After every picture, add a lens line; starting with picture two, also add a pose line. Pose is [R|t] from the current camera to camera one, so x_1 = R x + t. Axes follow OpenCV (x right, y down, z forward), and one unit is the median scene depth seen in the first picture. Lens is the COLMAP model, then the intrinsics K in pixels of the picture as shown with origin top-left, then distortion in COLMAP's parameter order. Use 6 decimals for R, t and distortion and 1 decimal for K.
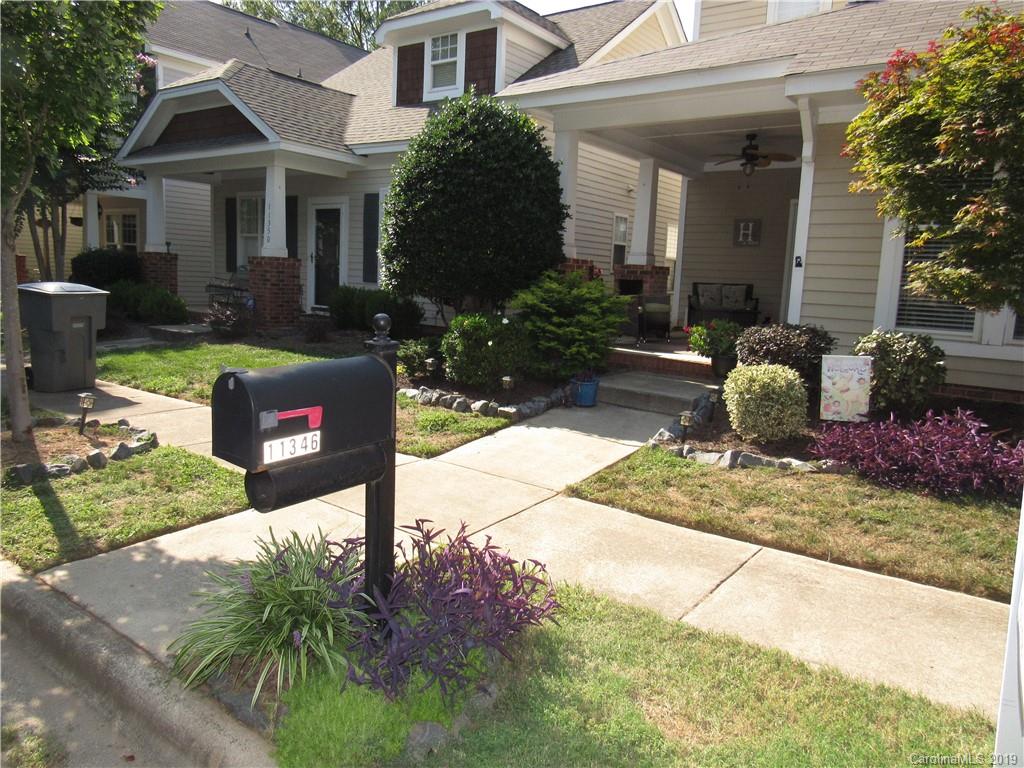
lens RADIAL K [[725.2, 0, 512.5], [0, 725.2, 389.7], [0, 0, 1]] dist [-0.029350, 0.000158]
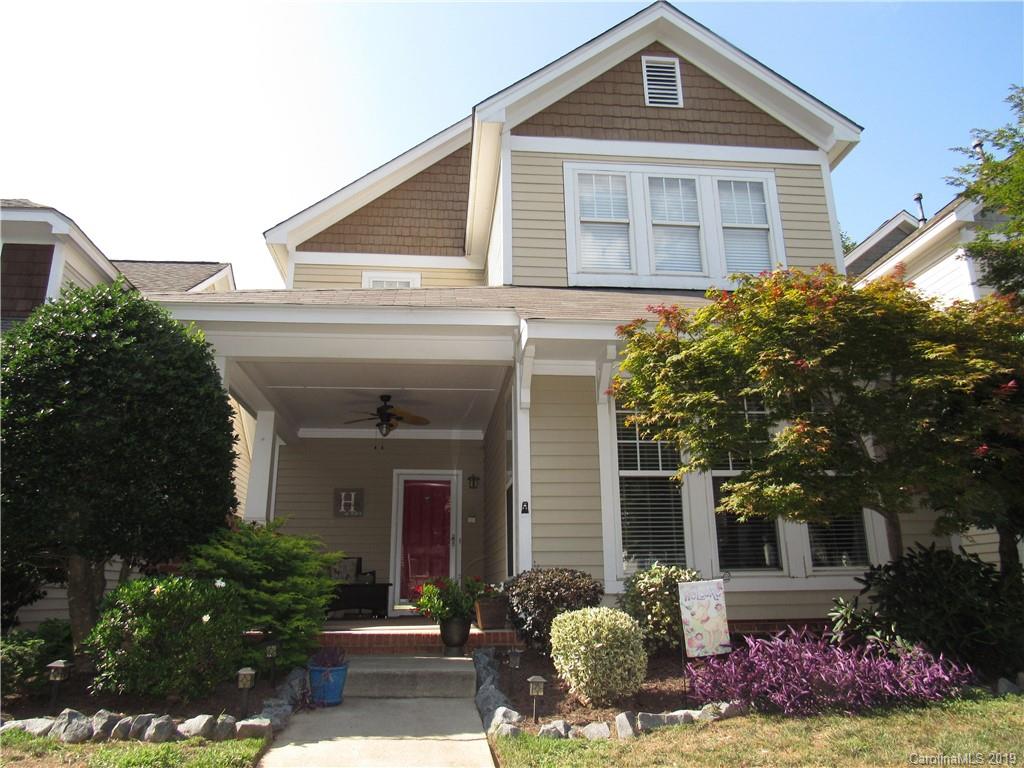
lens RADIAL K [[725.2, 0, 512.5], [0, 725.2, 389.7], [0, 0, 1]] dist [-0.029350, 0.000158]
pose [[0.737072, 0.133050, 0.662587, -0.257270], [0.148085, 0.924805, -0.350437, 0.010622], [-0.659390, 0.356417, 0.661946, 0.310227]]
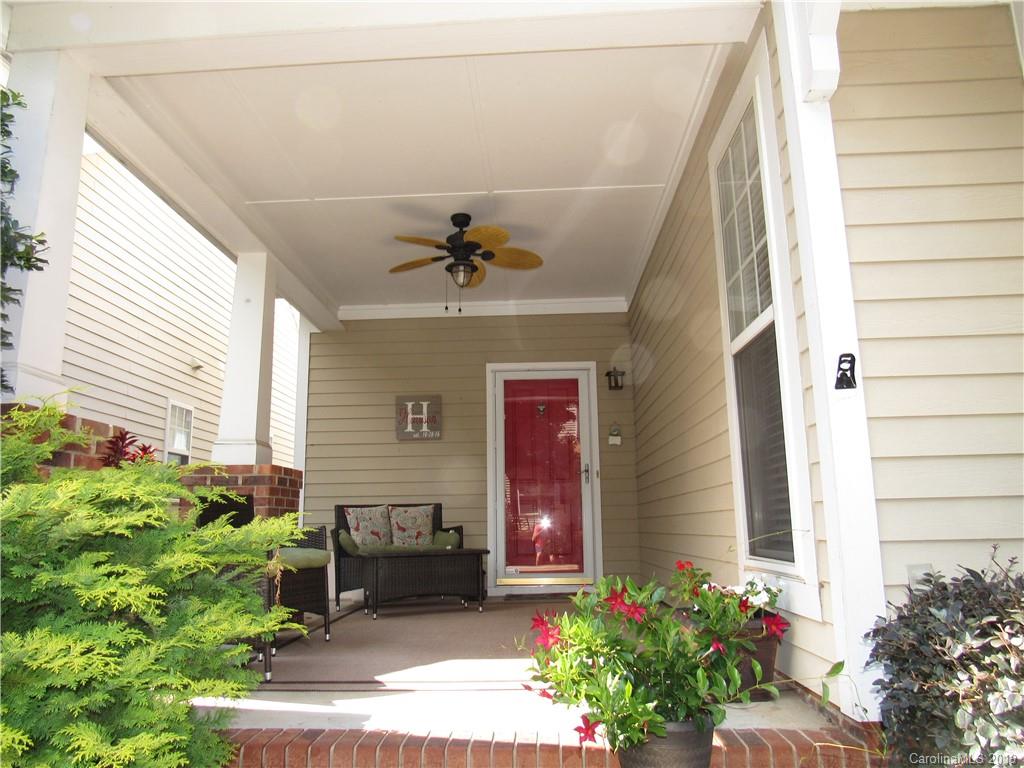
lens RADIAL K [[725.2, 0, 512.5], [0, 725.2, 389.7], [0, 0, 1]] dist [-0.029350, 0.000158]
pose [[0.828778, 0.047639, 0.557546, 0.092449], [0.139412, 0.947374, -0.288179, -0.094004], [-0.541933, 0.316565, 0.778521, 0.799100]]
